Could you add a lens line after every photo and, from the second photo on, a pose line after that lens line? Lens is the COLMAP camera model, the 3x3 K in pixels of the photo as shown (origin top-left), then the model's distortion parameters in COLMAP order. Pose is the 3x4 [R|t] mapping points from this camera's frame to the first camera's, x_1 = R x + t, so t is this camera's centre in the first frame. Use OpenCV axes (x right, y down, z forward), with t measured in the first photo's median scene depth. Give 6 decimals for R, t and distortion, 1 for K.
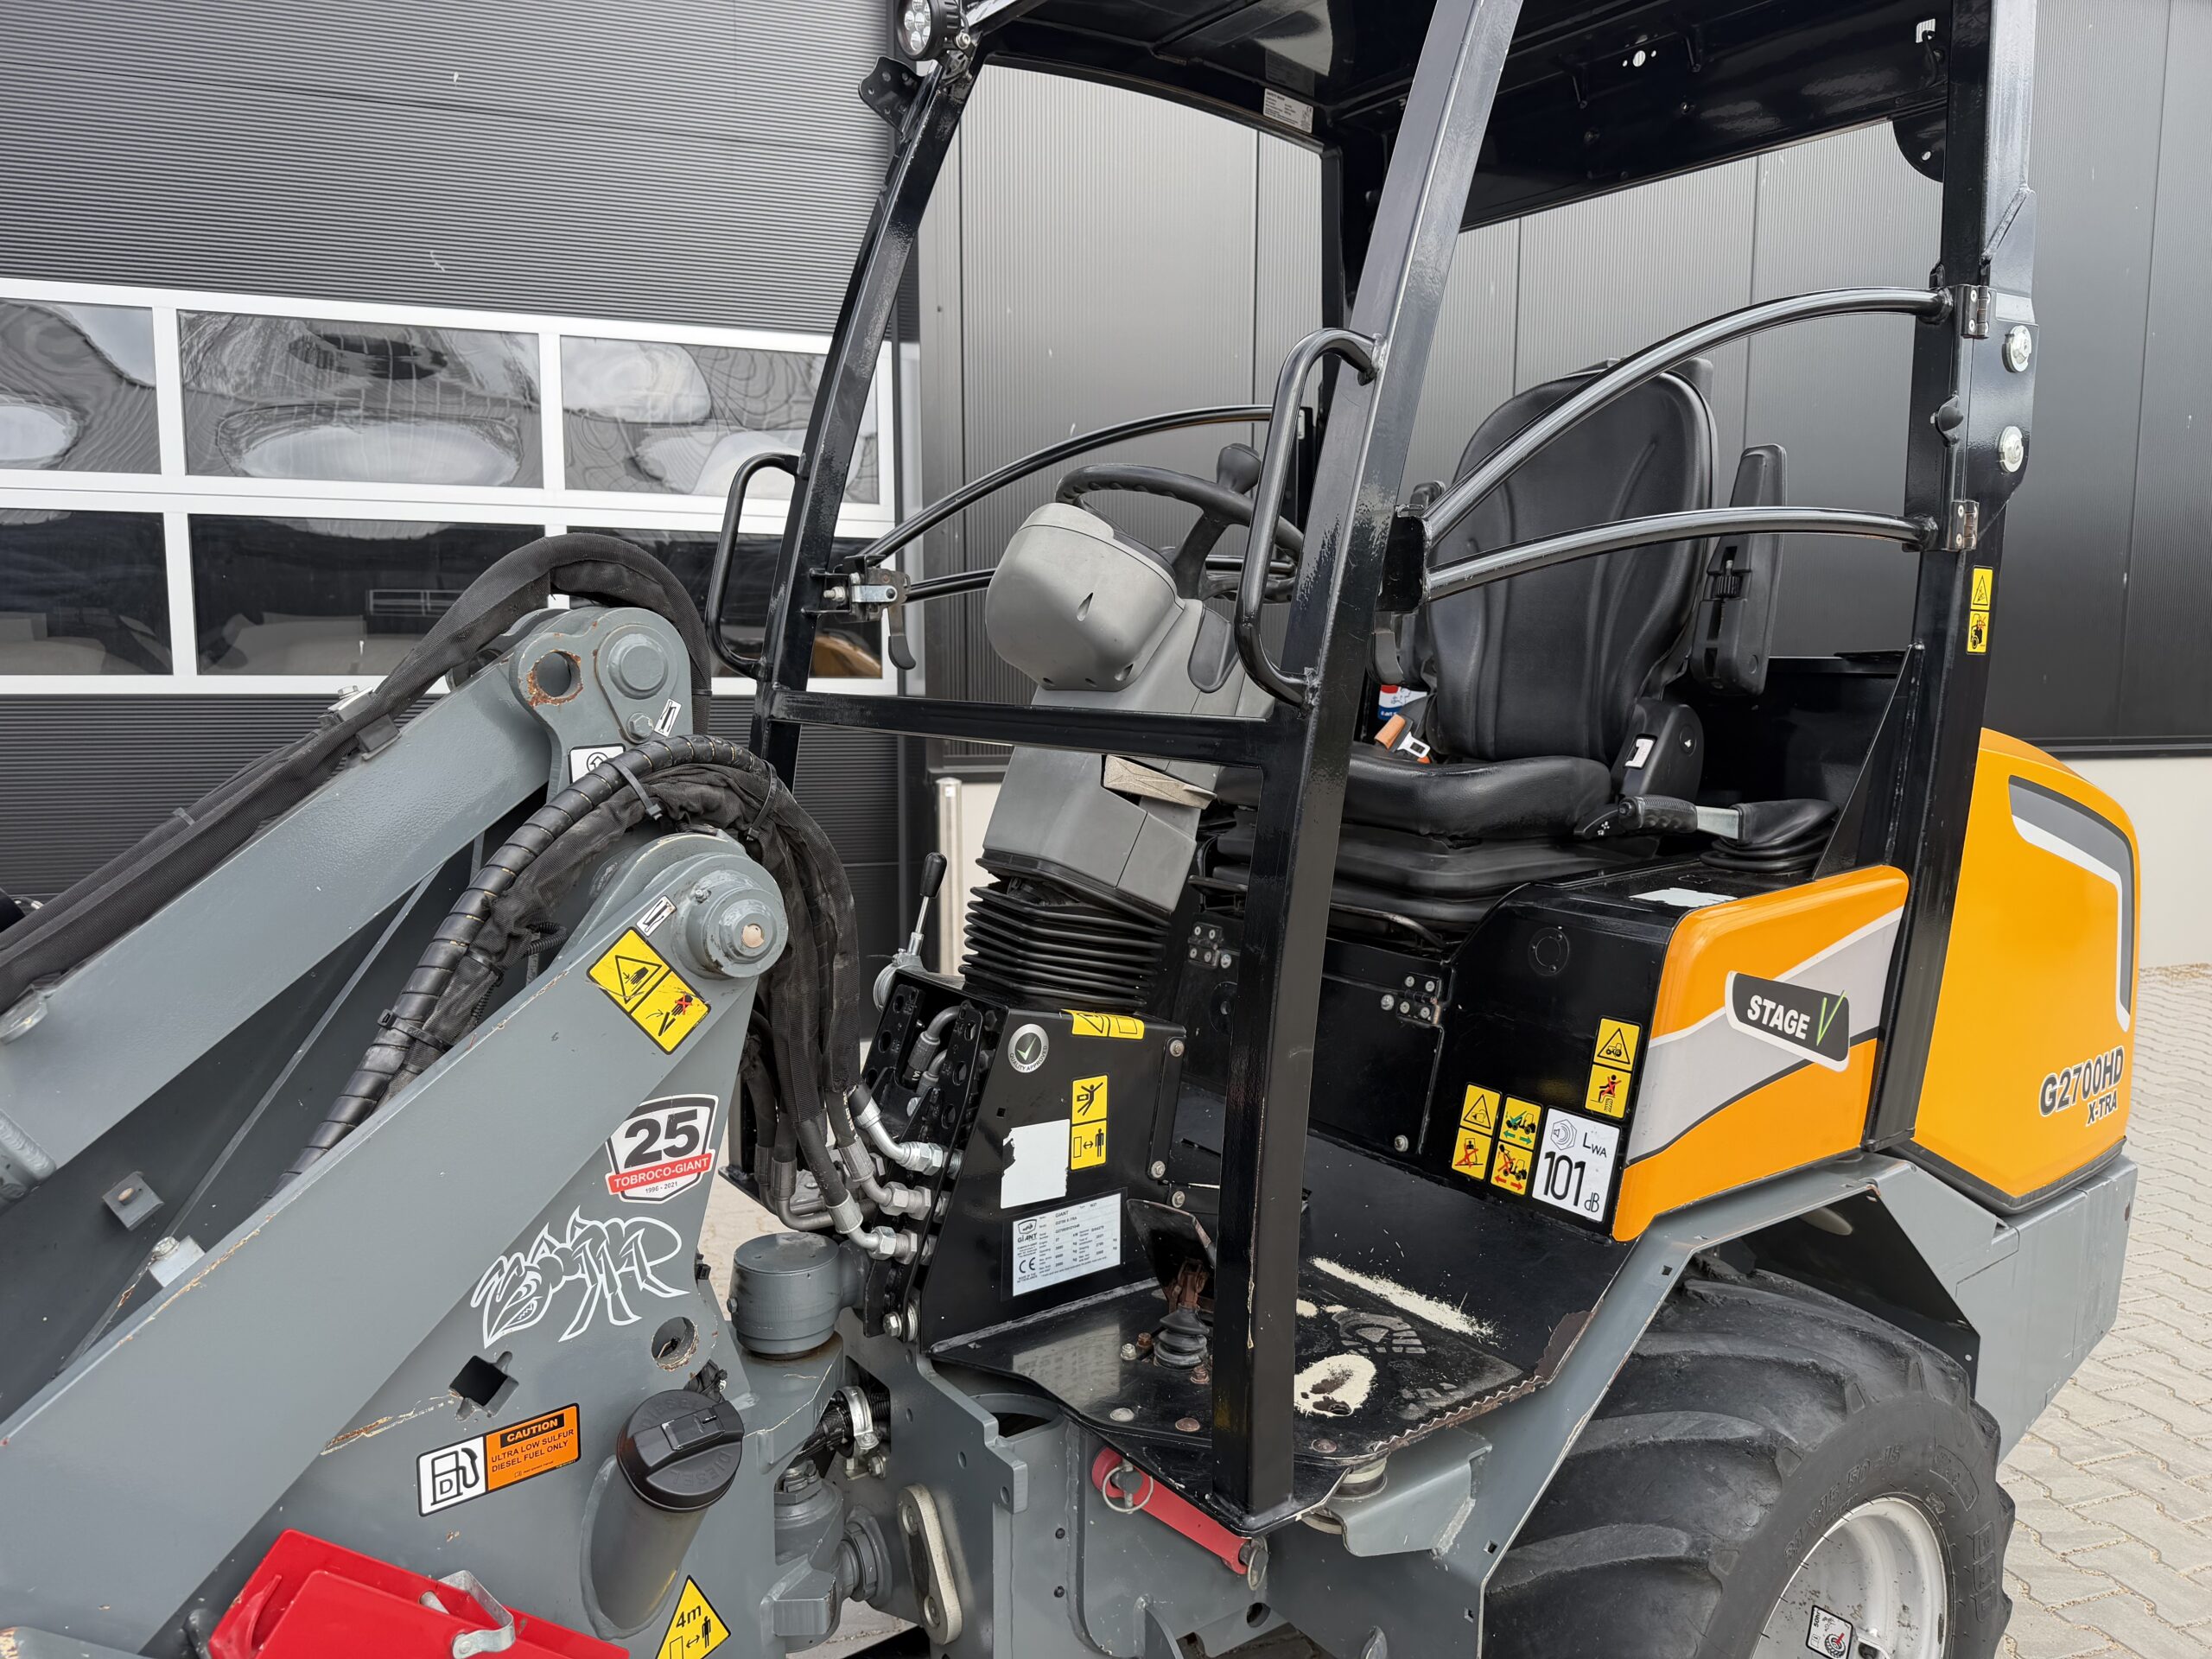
lens RADIAL K [[1518.0, 0, 1106.0], [0, 1518.0, 829.5], [0, 0, 1]] dist [0.043781, -0.072843]
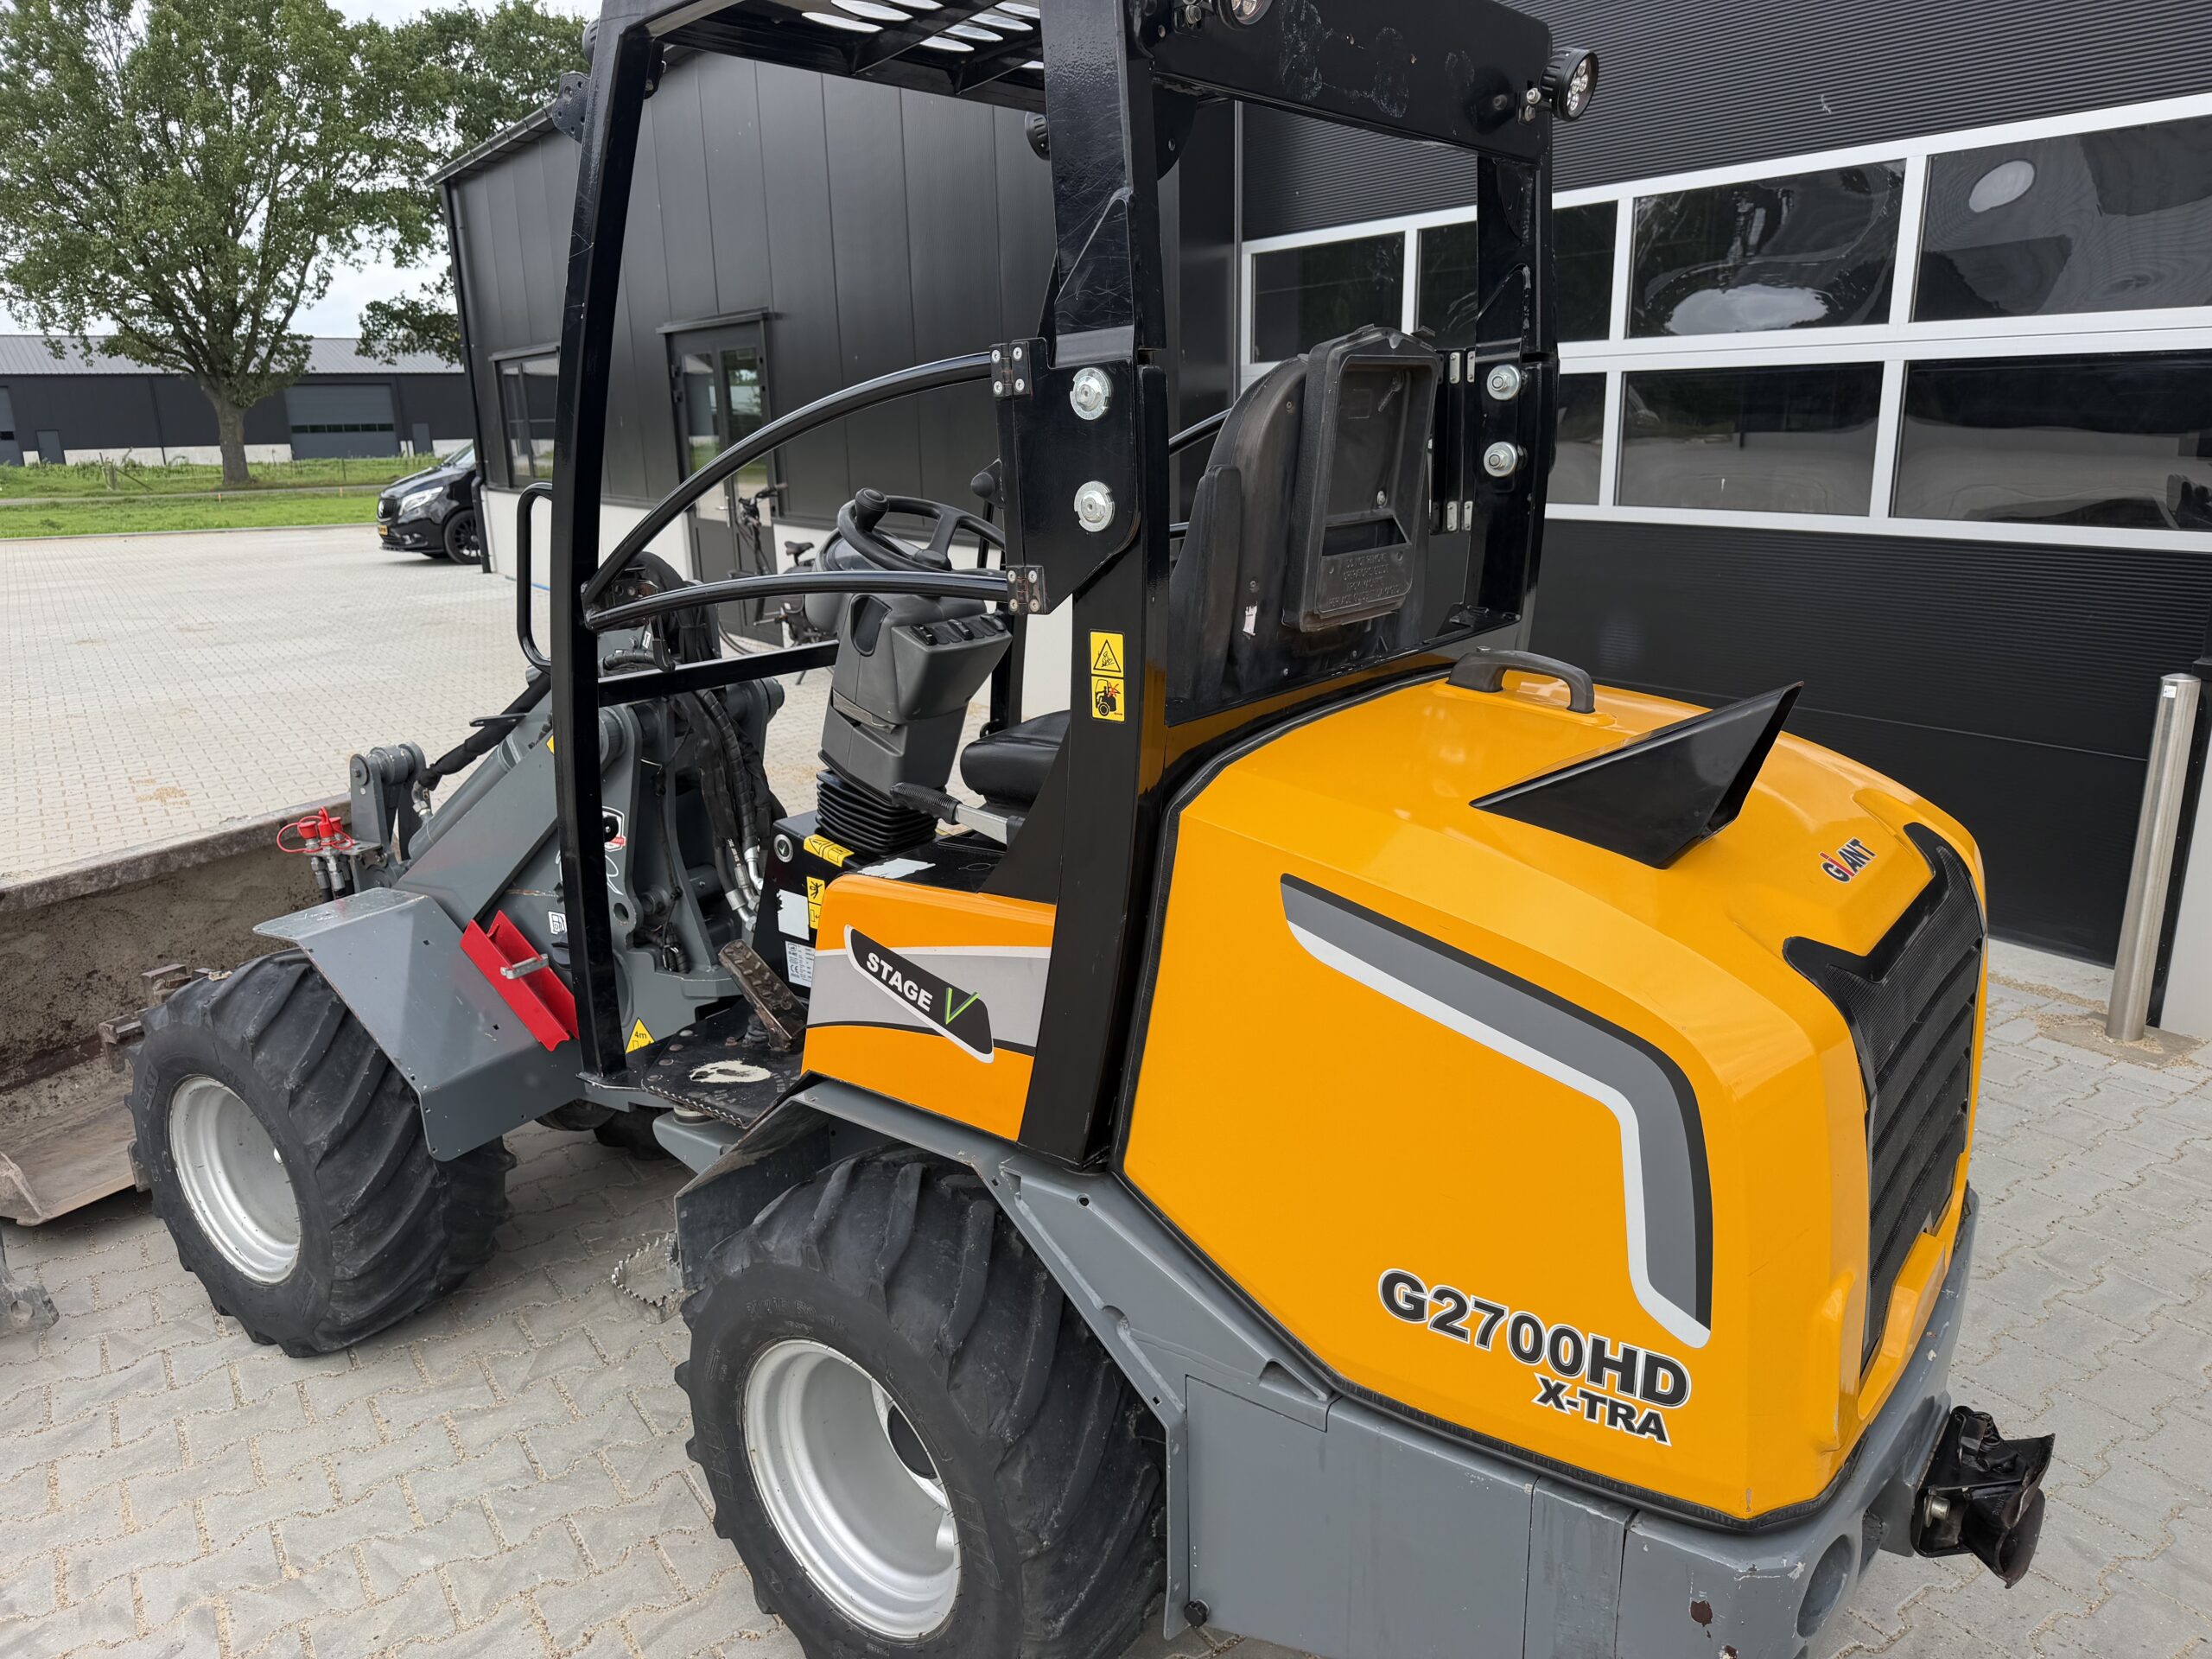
lens RADIAL K [[1555.2, 0, 1111.9], [0, 1555.2, 842.2], [0, 0, 1]] dist [0.068325, -0.077361]
pose [[0.274252, 0.241609, -0.930812, 1.668702], [-0.082192, 0.970272, 0.227634, -0.294245], [0.958139, 0.014076, 0.285958, 0.815311]]
